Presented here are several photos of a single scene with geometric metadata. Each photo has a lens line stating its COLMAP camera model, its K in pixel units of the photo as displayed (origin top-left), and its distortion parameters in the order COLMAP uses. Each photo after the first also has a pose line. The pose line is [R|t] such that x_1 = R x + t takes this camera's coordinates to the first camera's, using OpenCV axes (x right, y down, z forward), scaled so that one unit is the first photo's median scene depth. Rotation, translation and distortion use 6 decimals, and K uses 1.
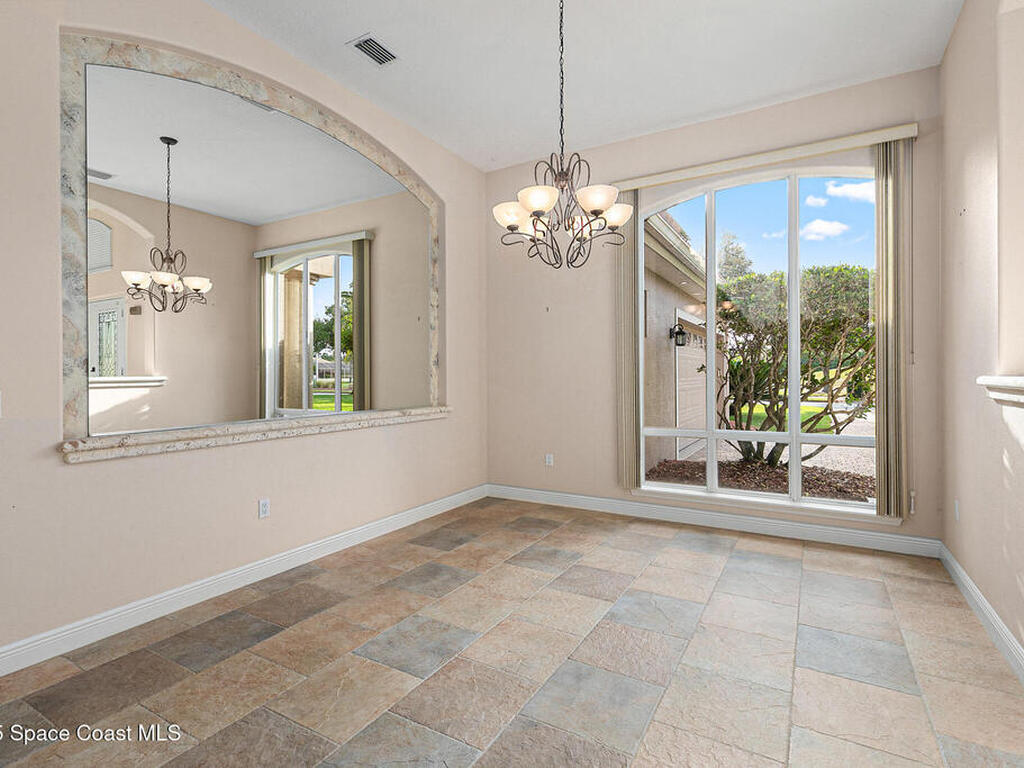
lens RADIAL K [[516.8, 0, 511.8], [0, 516.8, 376.2], [0, 0, 1]] dist [0.004206, -0.000066]
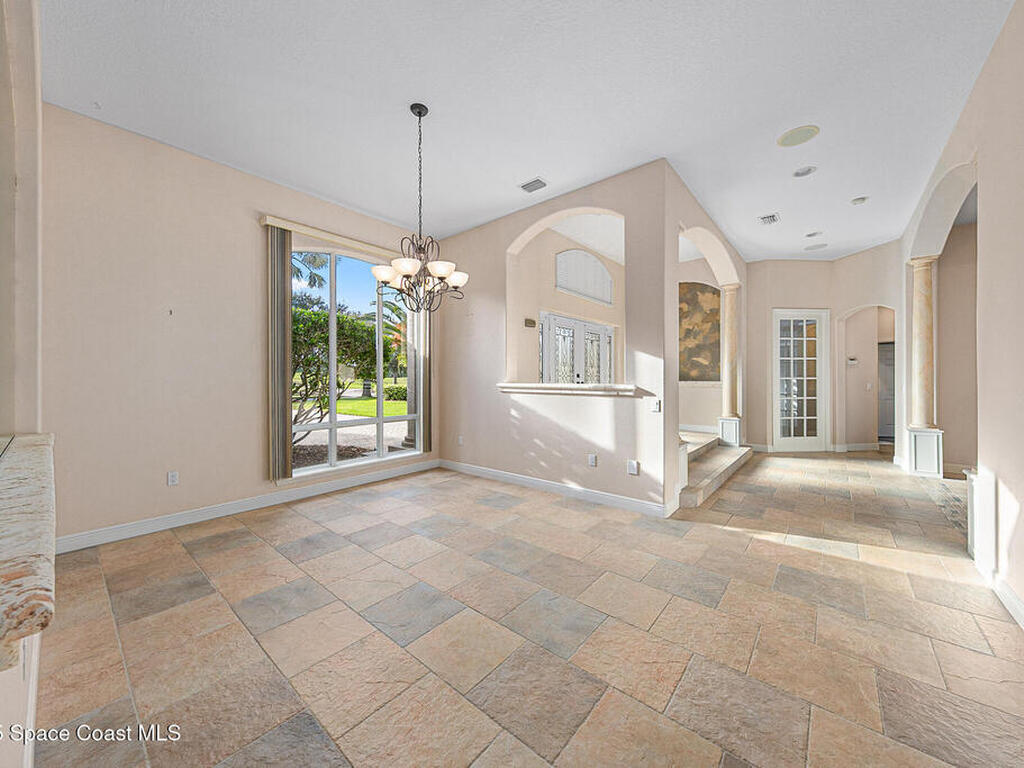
lens RADIAL K [[400.2, 0, 506.4], [0, 400.2, 378.0], [0, 0, 1]] dist [0.003149, 0.000394]
pose [[0.162500, -0.000190, 0.986708, -0.692357], [0.005034, 0.999987, -0.000636, -0.011277], [-0.986696, 0.005071, 0.162499, 0.416549]]
